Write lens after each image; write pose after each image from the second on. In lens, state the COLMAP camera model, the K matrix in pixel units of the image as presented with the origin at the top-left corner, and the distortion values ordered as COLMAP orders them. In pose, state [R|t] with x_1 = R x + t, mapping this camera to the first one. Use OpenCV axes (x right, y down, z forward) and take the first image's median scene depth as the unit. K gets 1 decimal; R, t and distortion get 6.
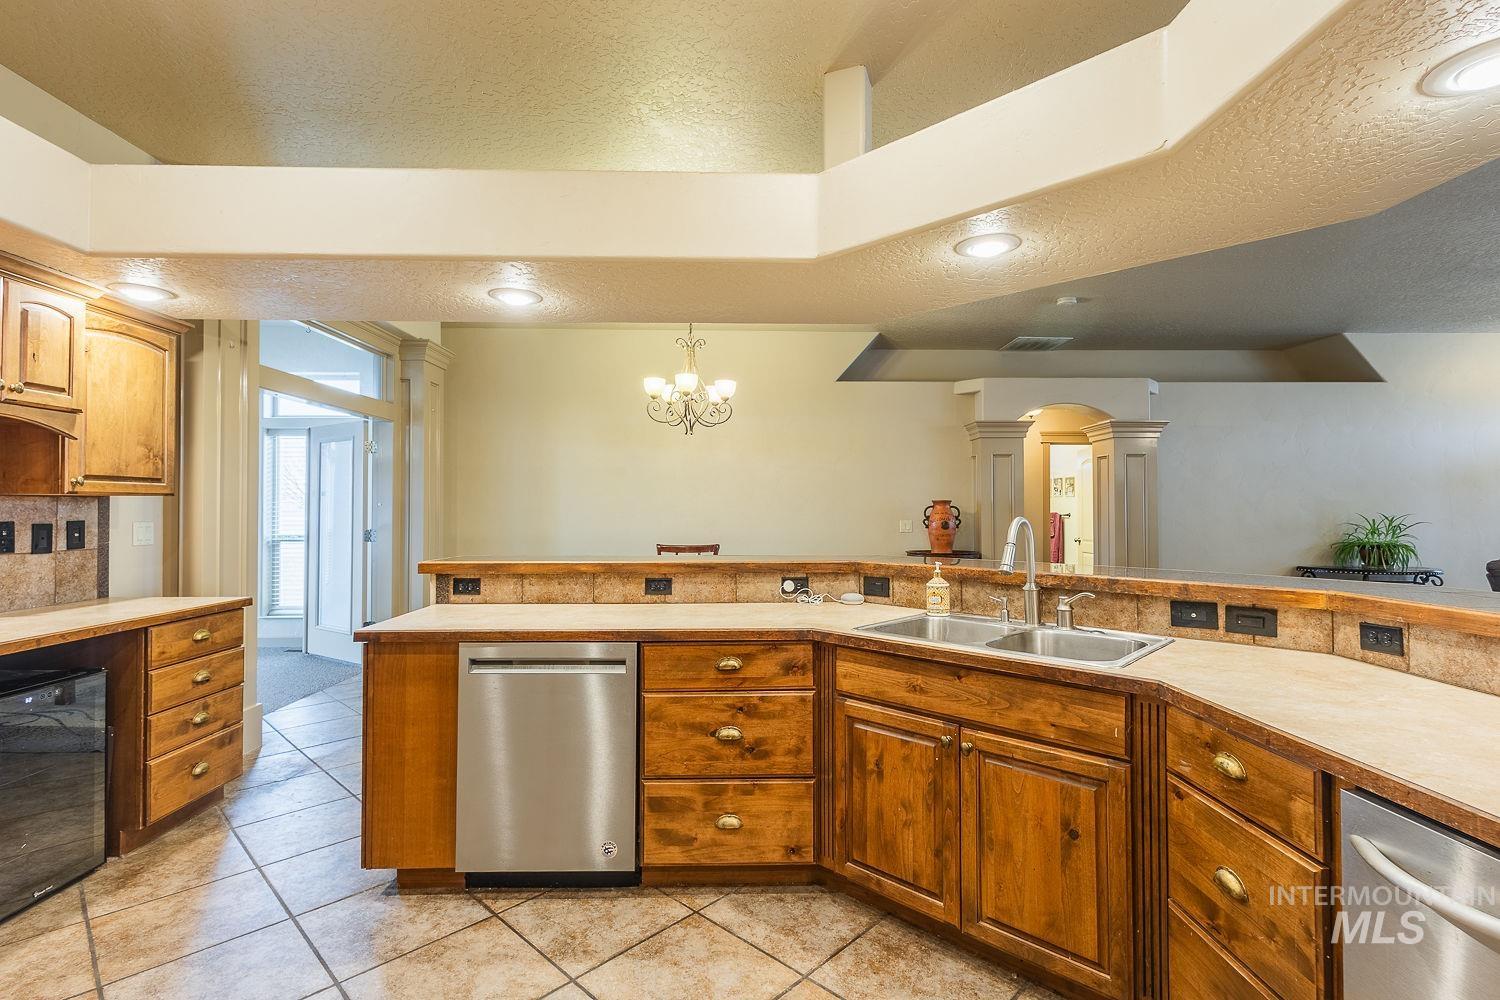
lens RADIAL K [[709.1, 0, 755.5], [0, 709.1, 499.6], [0, 0, 1]] dist [0.004624, -0.000891]
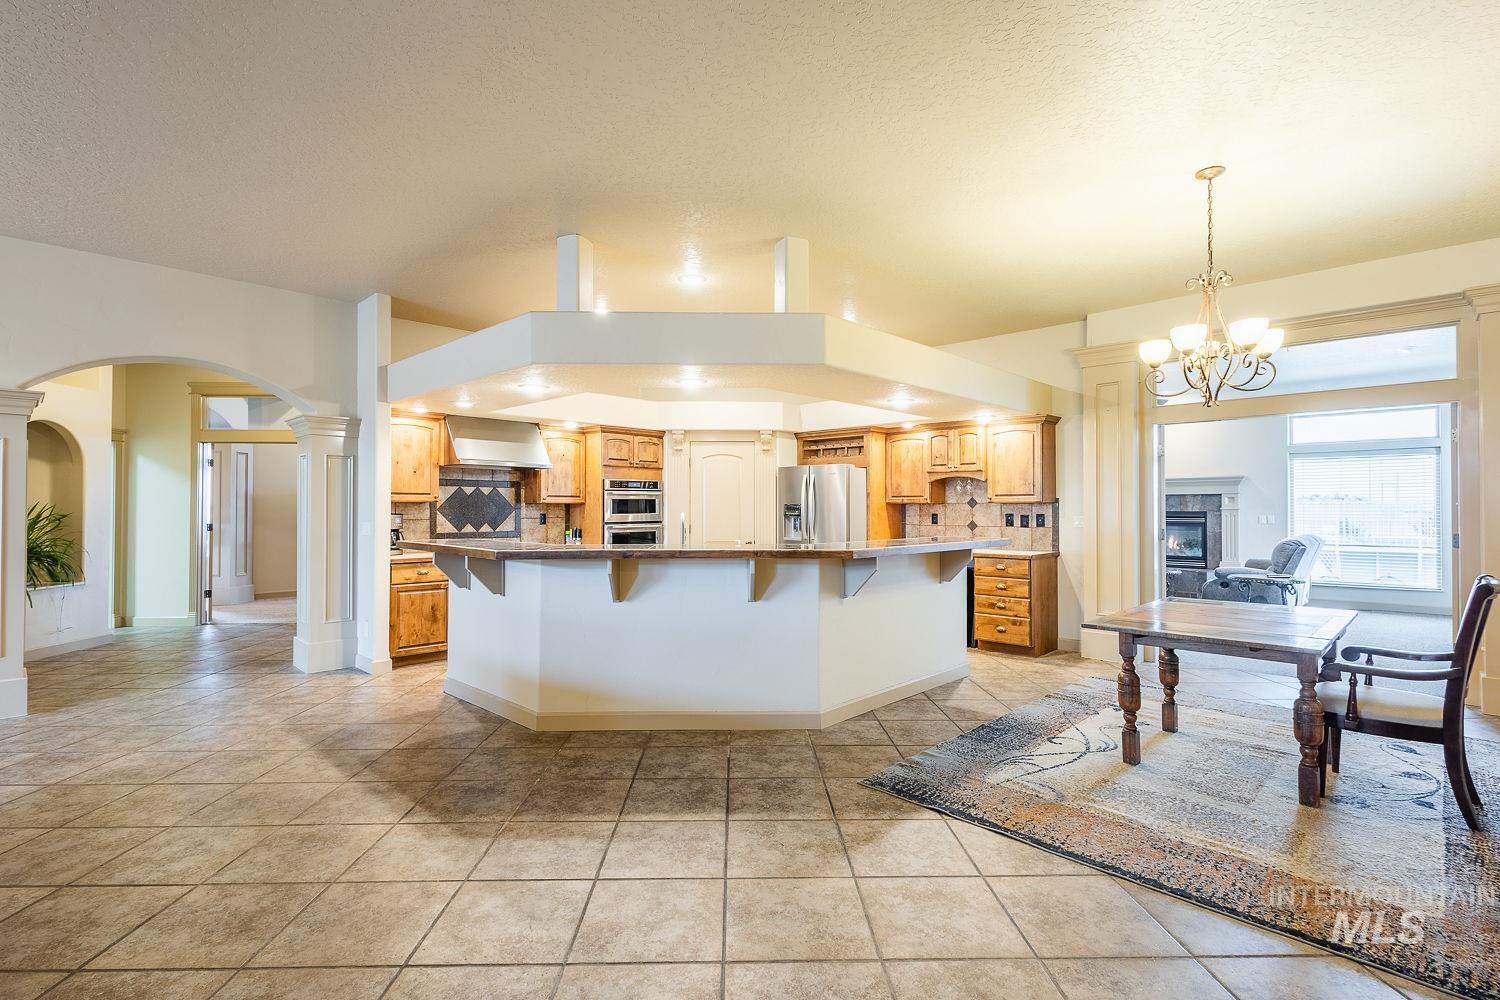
lens RADIAL K [[702.9, 0, 750.0], [0, 702.9, 500.0], [0, 0, 1]] dist [0.008598, -0.000826]
pose [[-0.705768, -0.008947, -0.708386, 1.272831], [0.008746, 0.999734, -0.021340, 0.026163], [0.708389, -0.021256, -0.705502, 1.970940]]
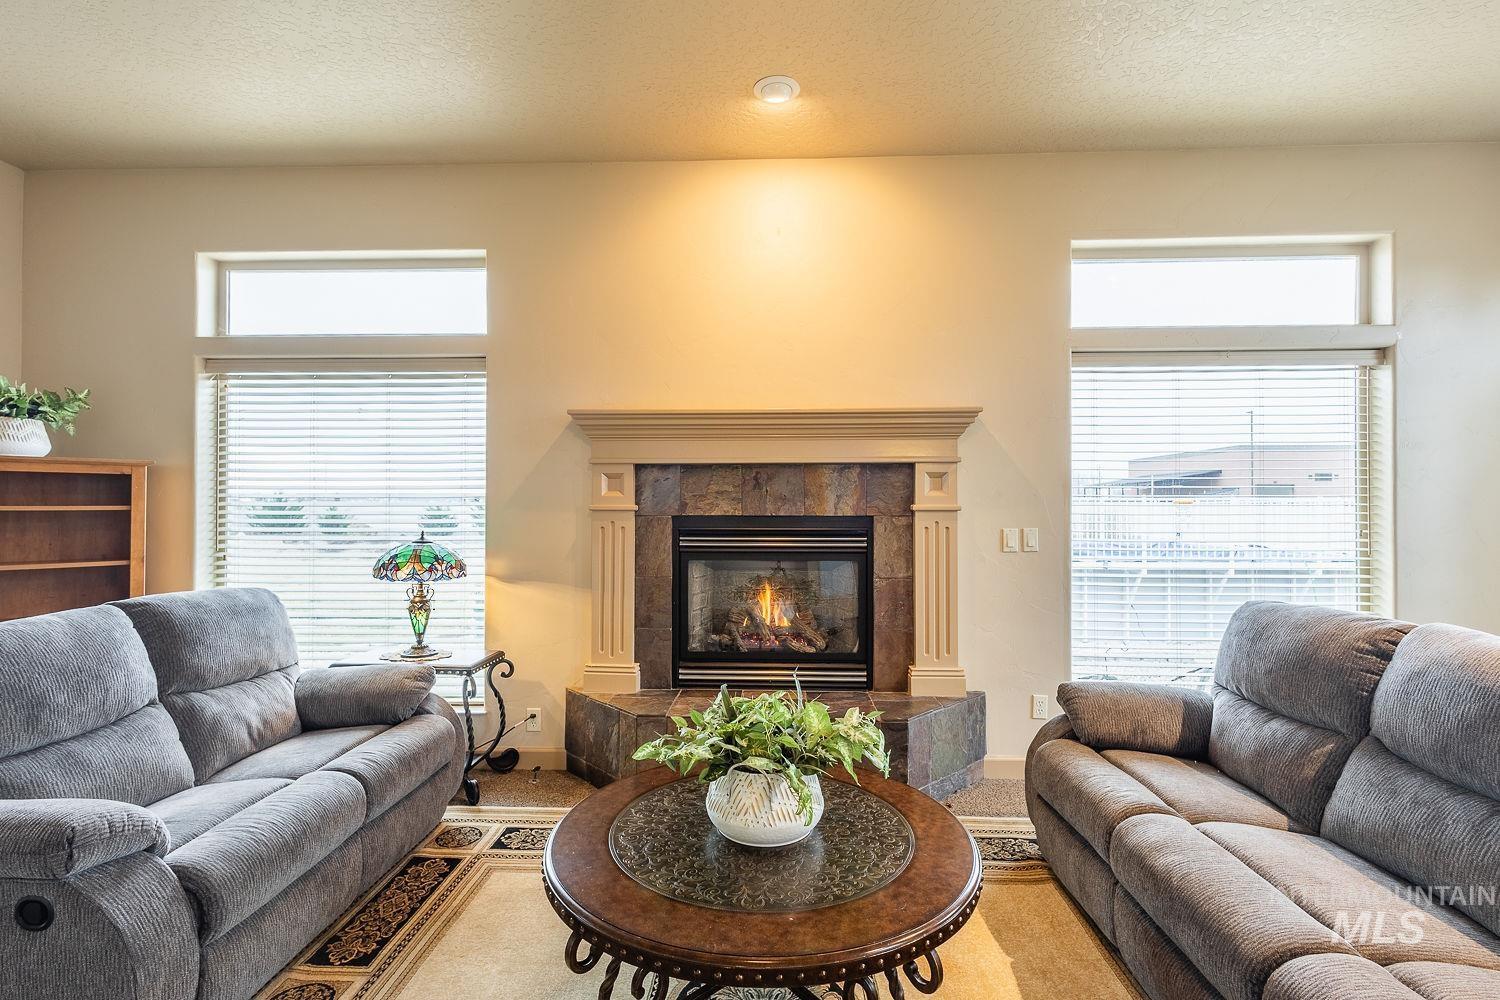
lens RADIAL K [[702.9, 0, 750.0], [0, 702.9, 500.0], [0, 0, 1]] dist [0.008598, -0.000826]
pose [[-0.059490, -0.007976, -0.998197, -1.638255], [0.008773, 0.999925, -0.008512, 0.010274], [0.998190, -0.009264, -0.059415, 0.975375]]
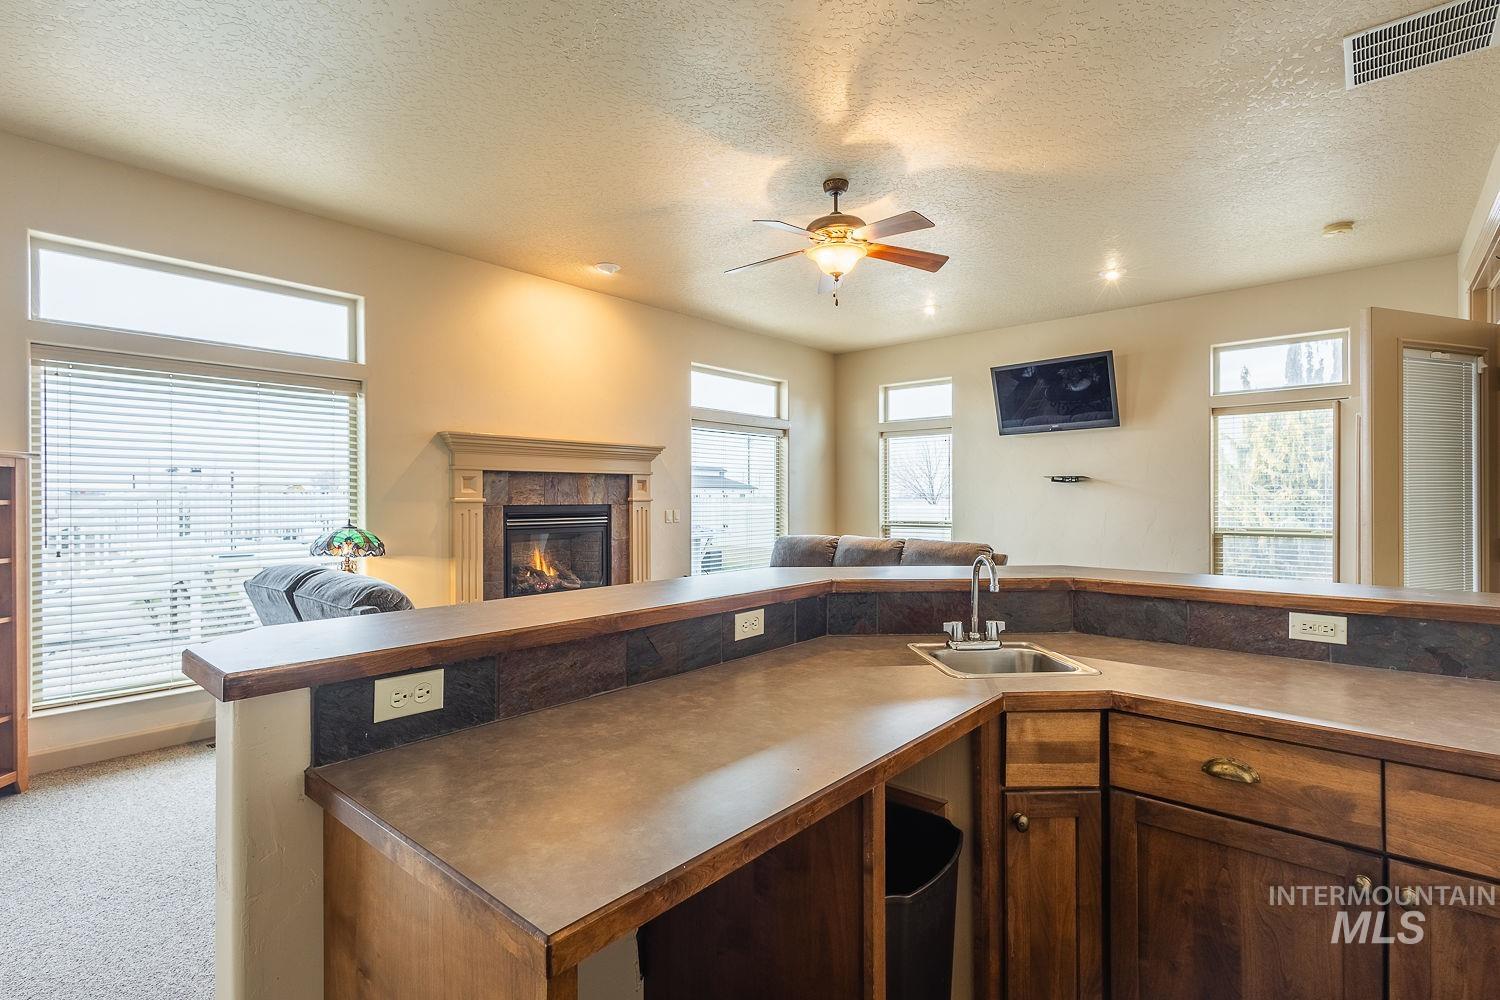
lens RADIAL K [[702.9, 0, 750.0], [0, 702.9, 500.0], [0, 0, 1]] dist [0.008598, -0.000826]
pose [[0.738898, 0.000122, -0.673818, -1.172081], [0.007955, 0.999929, 0.008905, 0.001257], [0.673771, -0.011941, 0.738844, -0.093782]]
